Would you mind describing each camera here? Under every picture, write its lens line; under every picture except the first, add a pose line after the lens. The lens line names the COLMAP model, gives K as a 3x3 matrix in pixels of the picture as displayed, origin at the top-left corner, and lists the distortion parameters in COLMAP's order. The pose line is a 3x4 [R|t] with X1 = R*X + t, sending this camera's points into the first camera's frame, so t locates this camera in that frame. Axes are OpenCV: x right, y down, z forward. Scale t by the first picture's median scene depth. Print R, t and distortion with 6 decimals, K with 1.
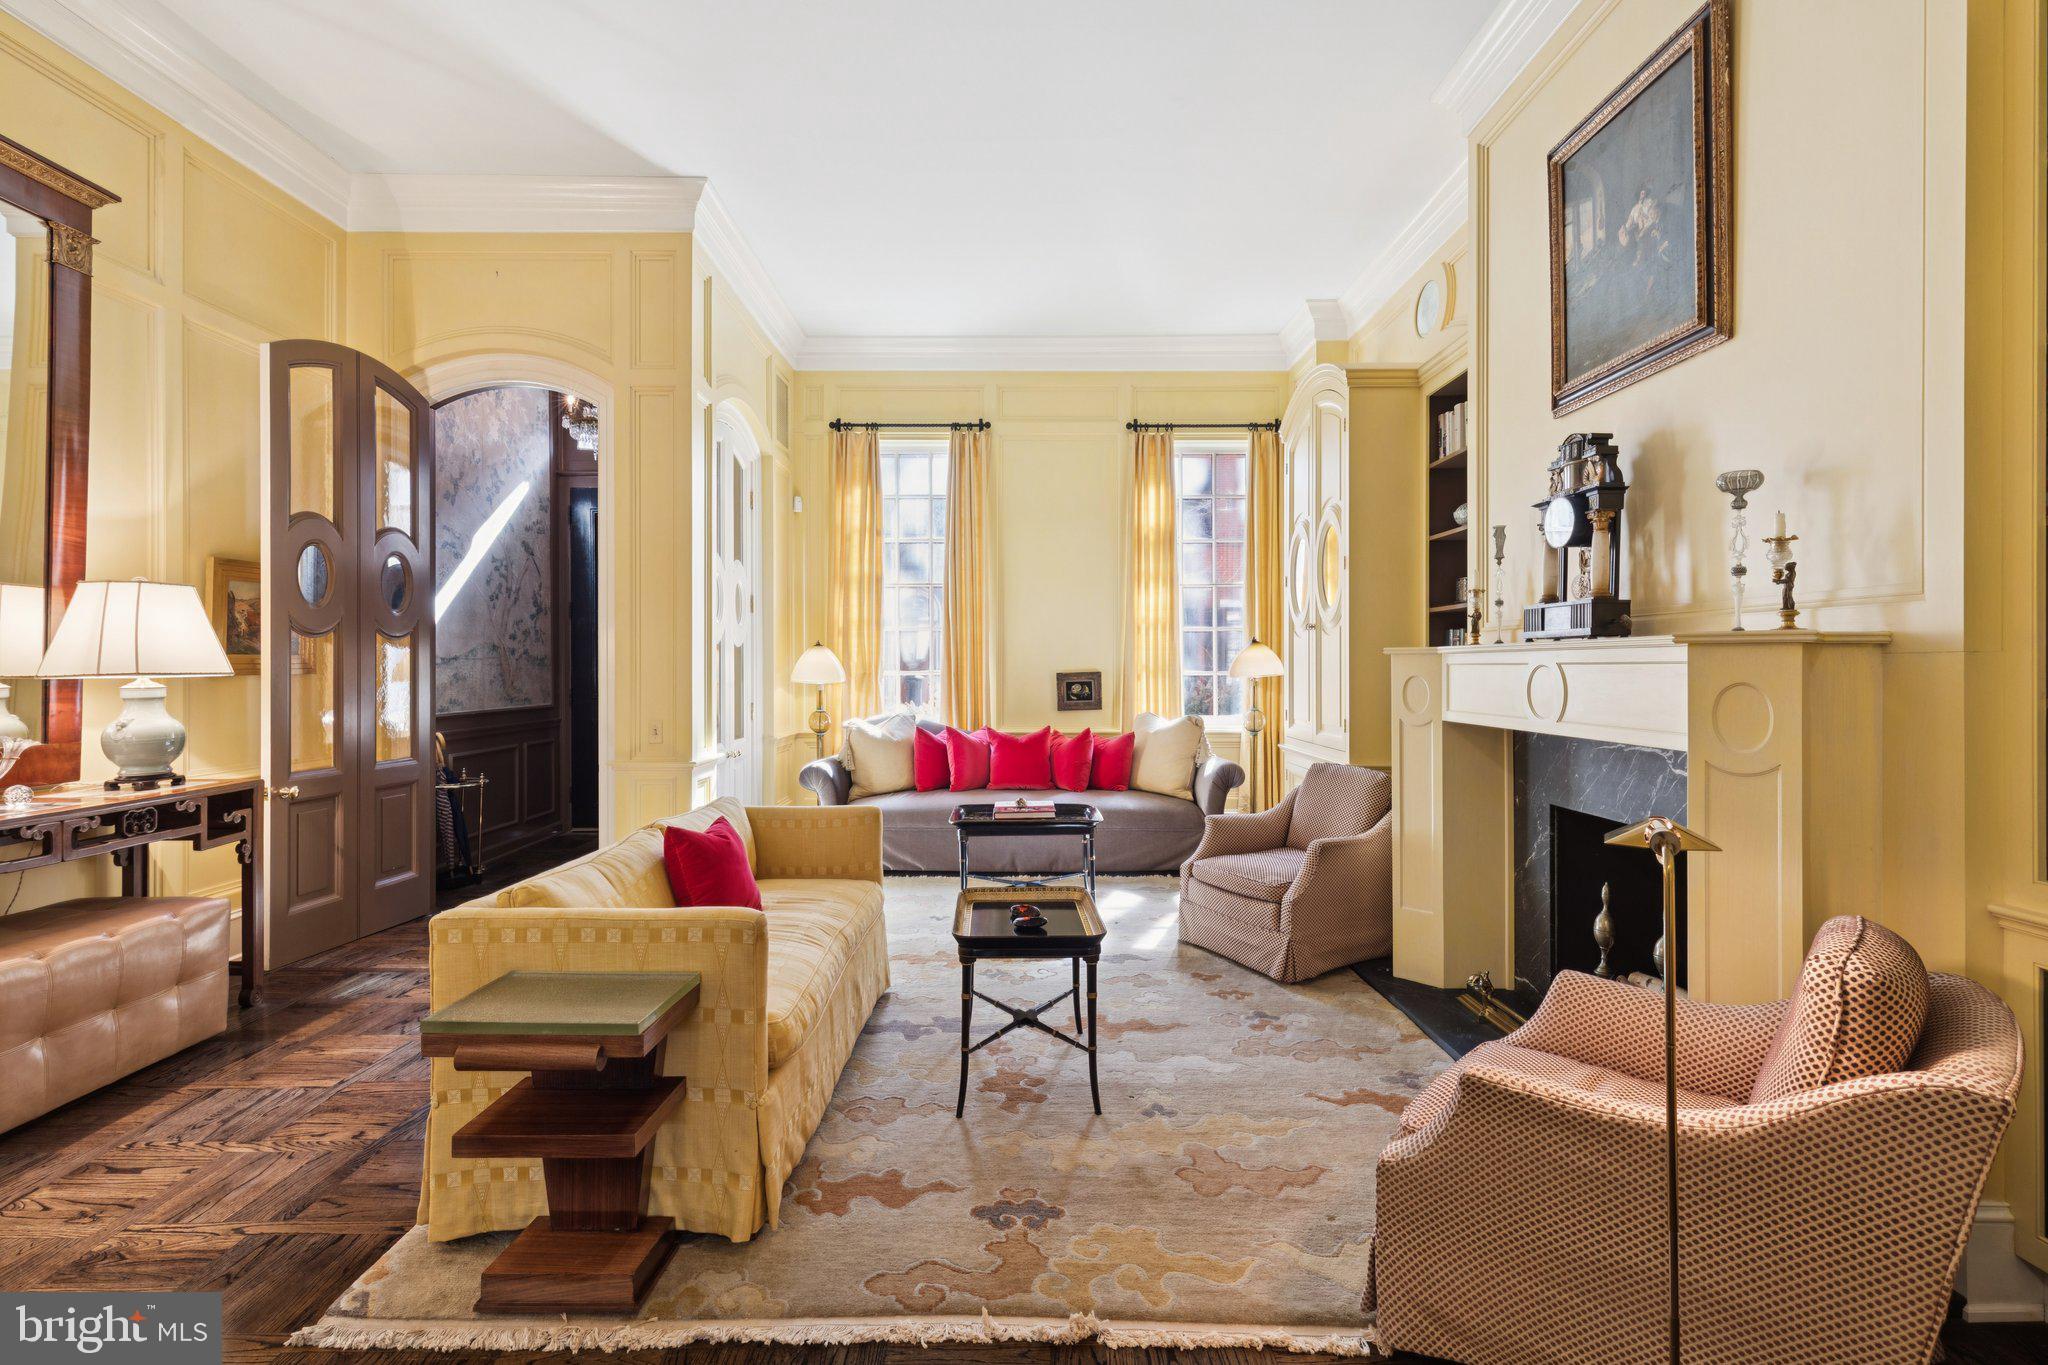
lens RADIAL K [[919.5, 0, 996.7], [0, 919.5, 661.9], [0, 0, 1]] dist [0.000878, 0.000004]
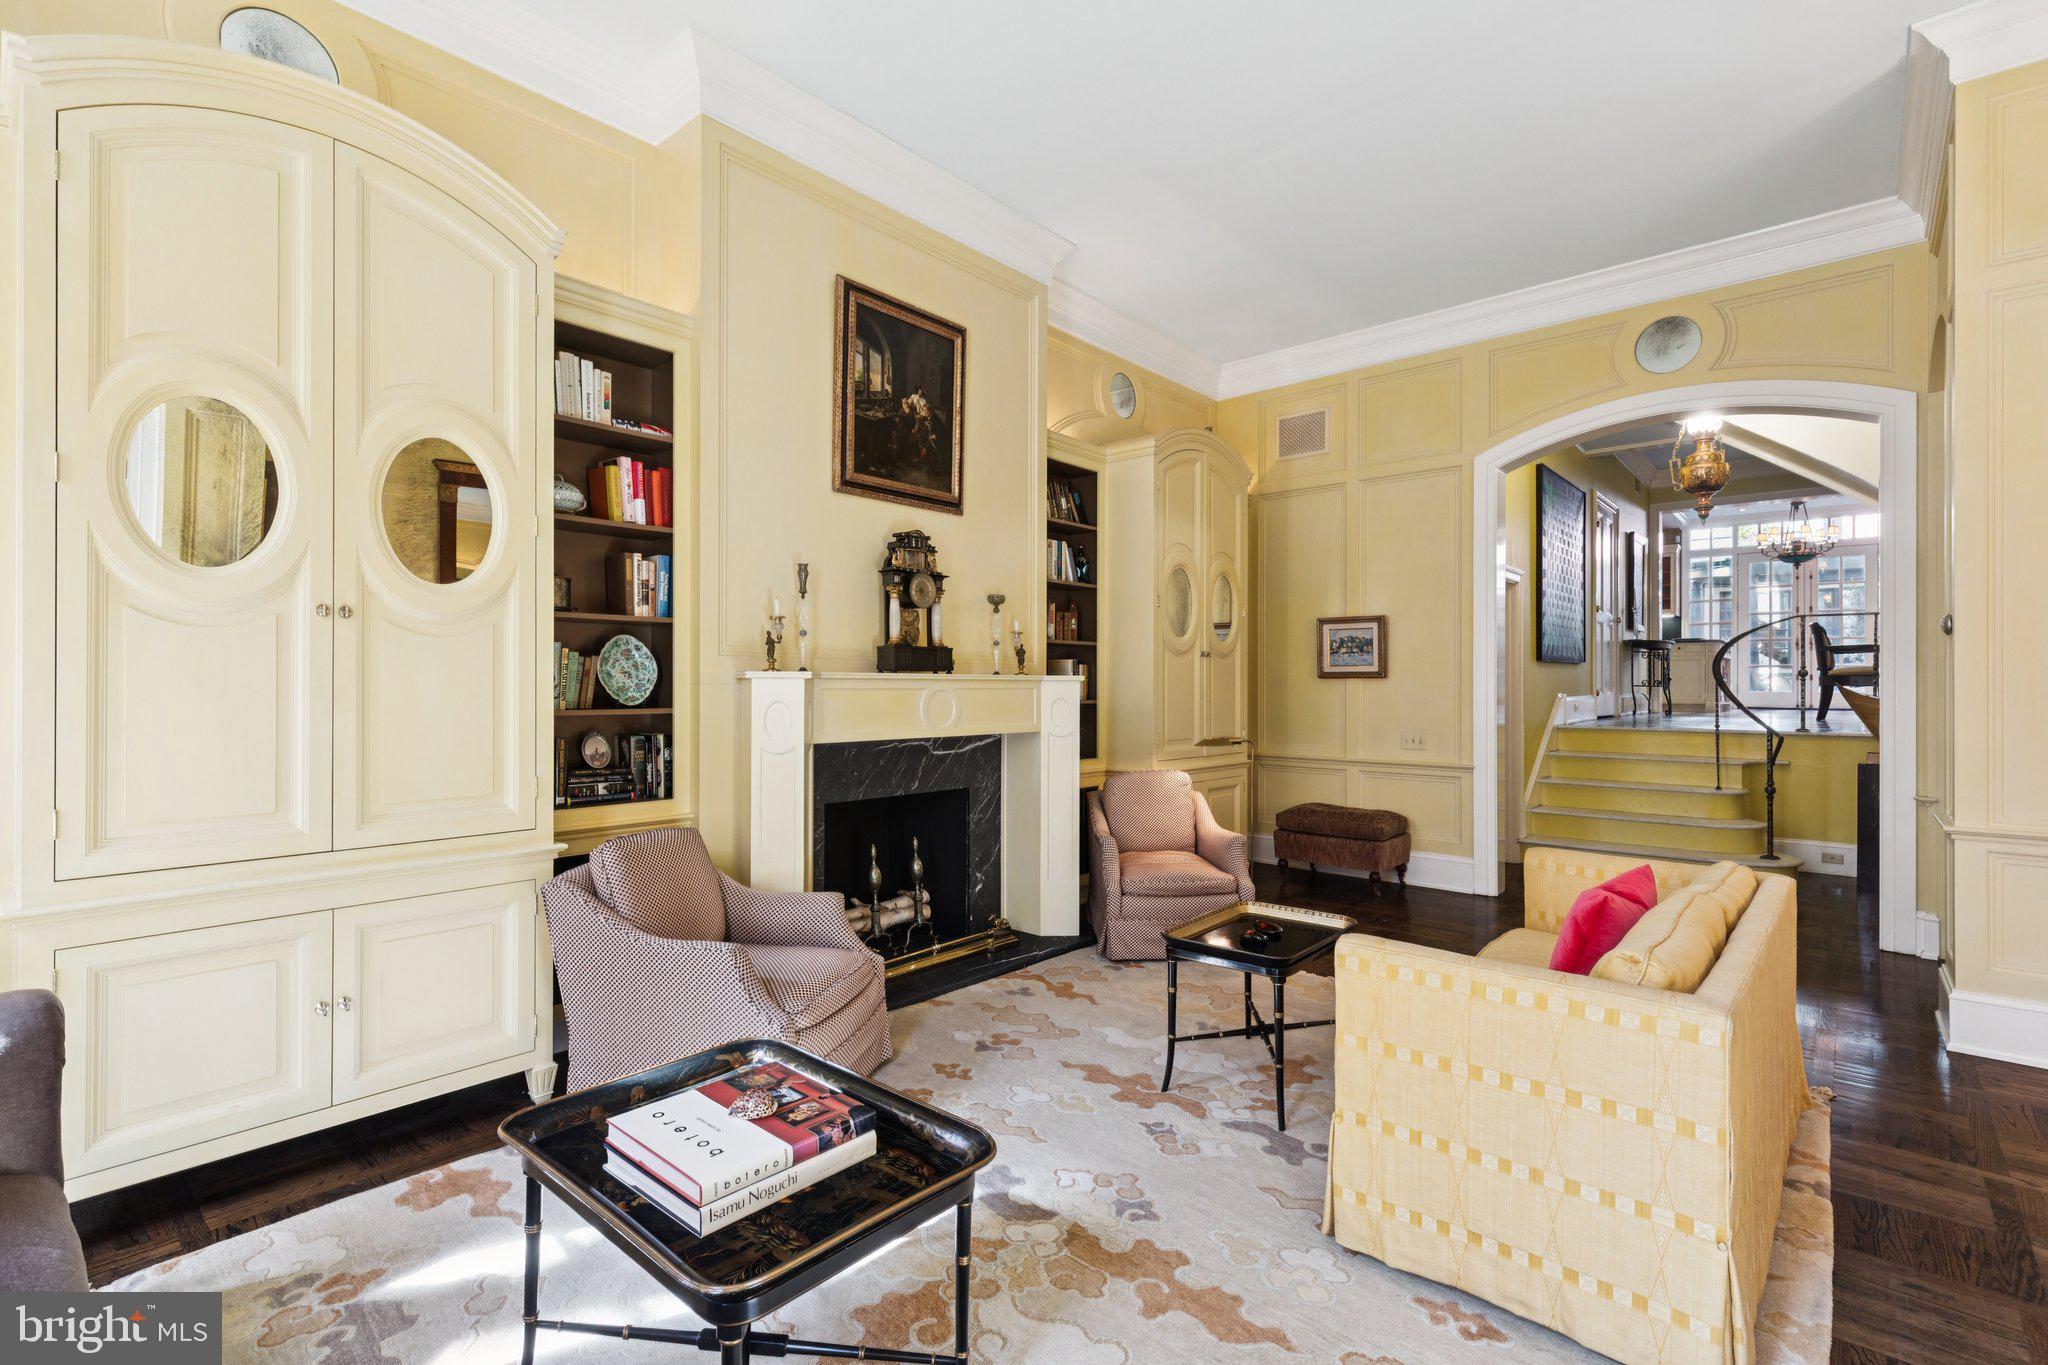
lens RADIAL K [[939.0, 0, 1024.0], [0, 939.0, 682.5], [0, 0, 1]] dist [0.002268, 0.000469]
pose [[-0.765722, -0.002532, 0.643167, -0.414110], [-0.007889, 0.999954, -0.005456, -0.001426], [-0.643123, -0.009252, -0.765707, 1.851574]]
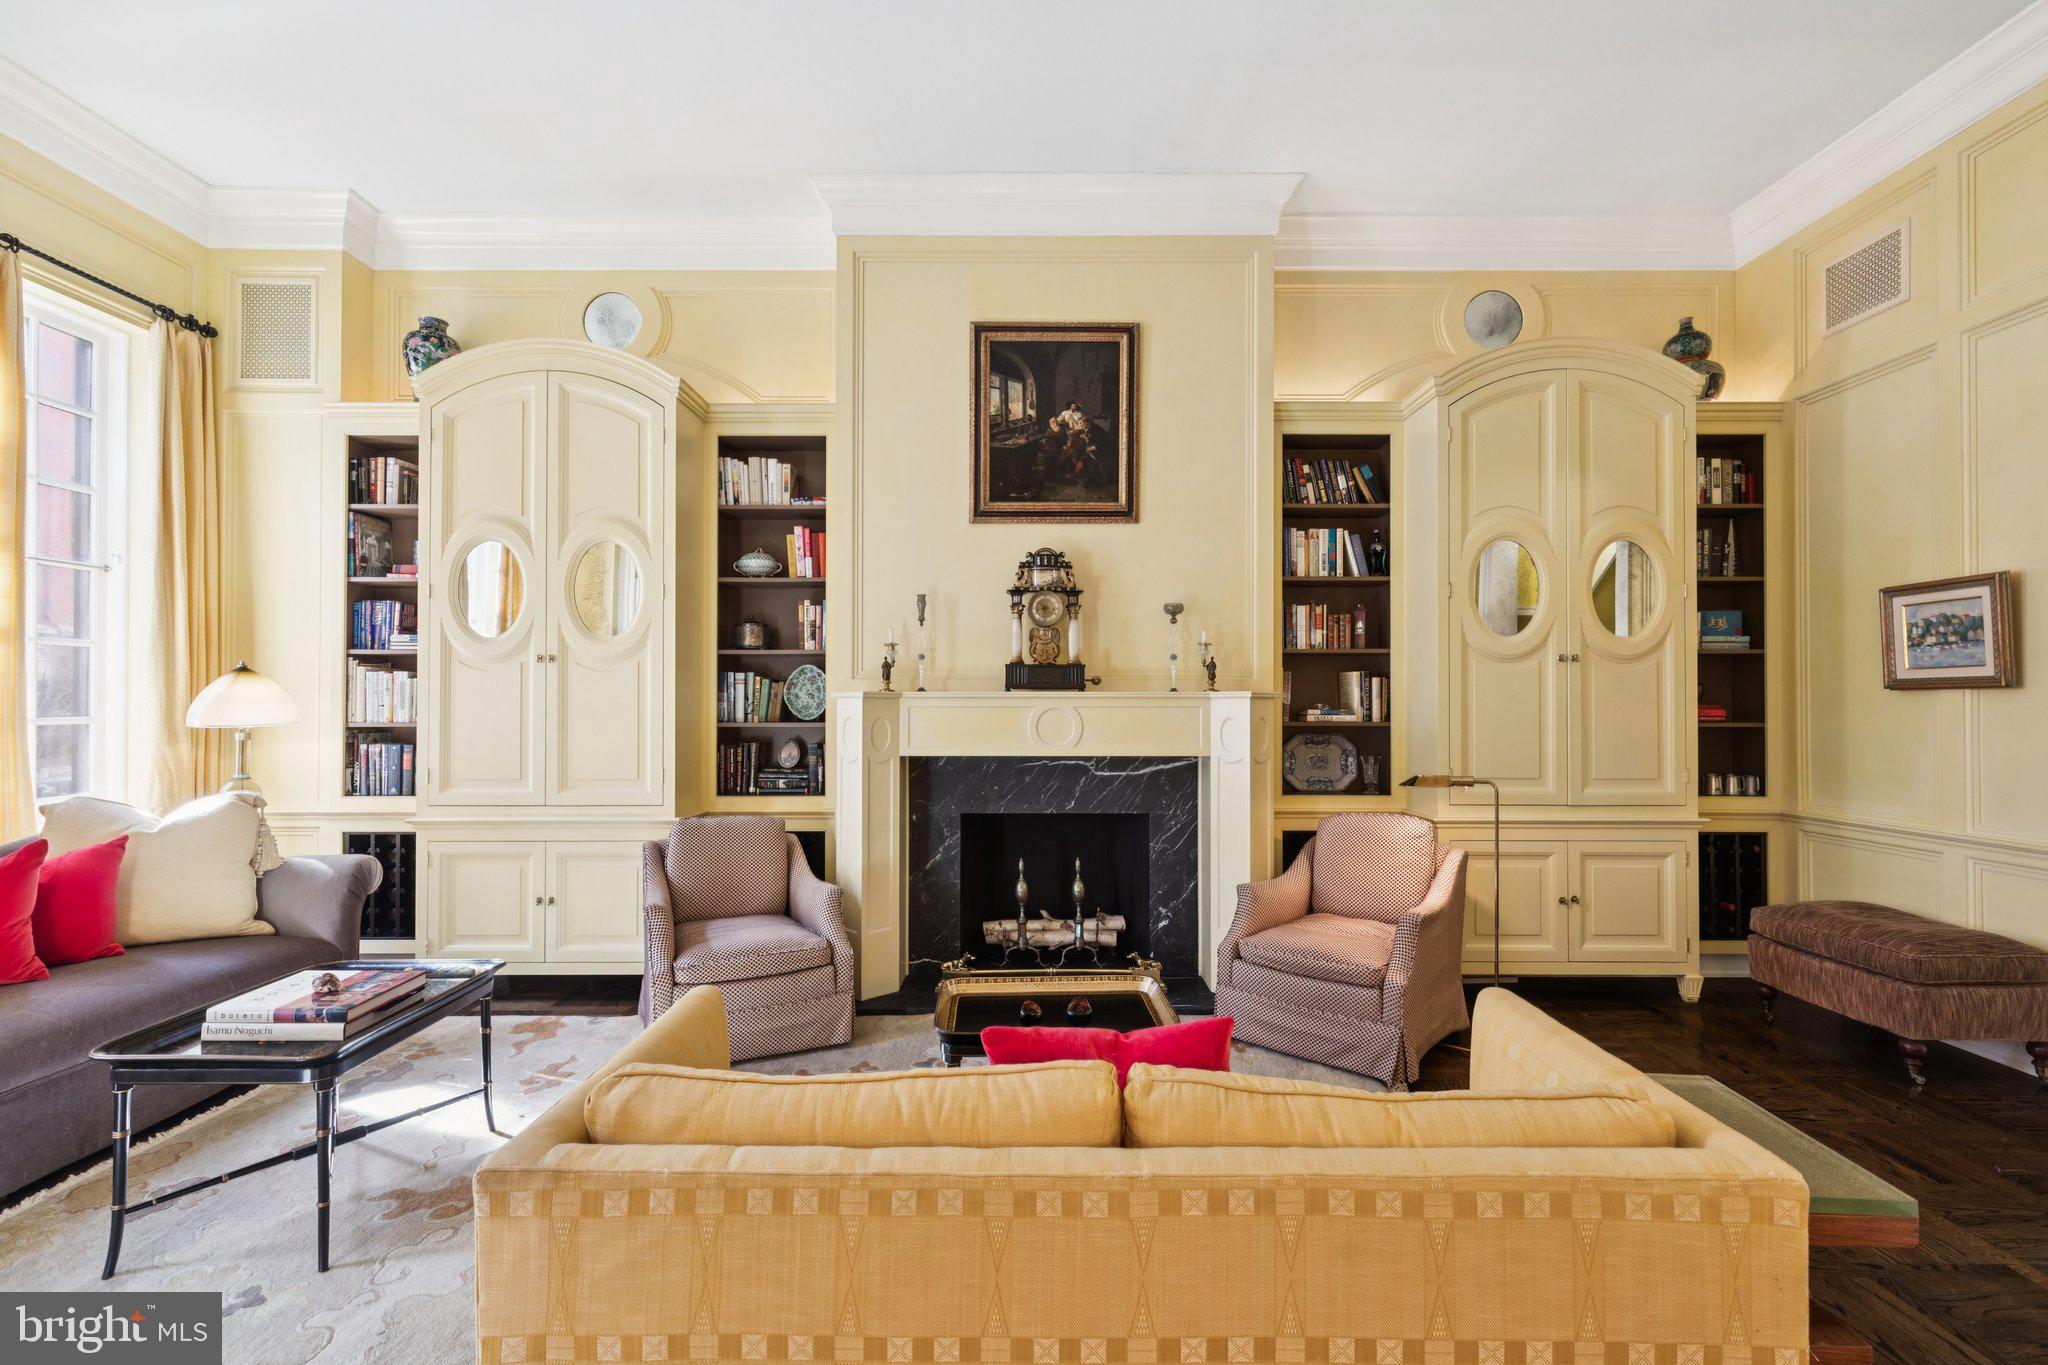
lens RADIAL K [[920.0, 0, 1022.7], [0, 920.0, 692.0], [0, 0, 1]] dist [0.002393, -0.000007]
pose [[-0.021796, 0.010574, 0.999707, -0.745487], [-0.005749, 0.999926, -0.010701, -0.005594], [-0.999746, -0.005981, -0.021733, 0.977570]]
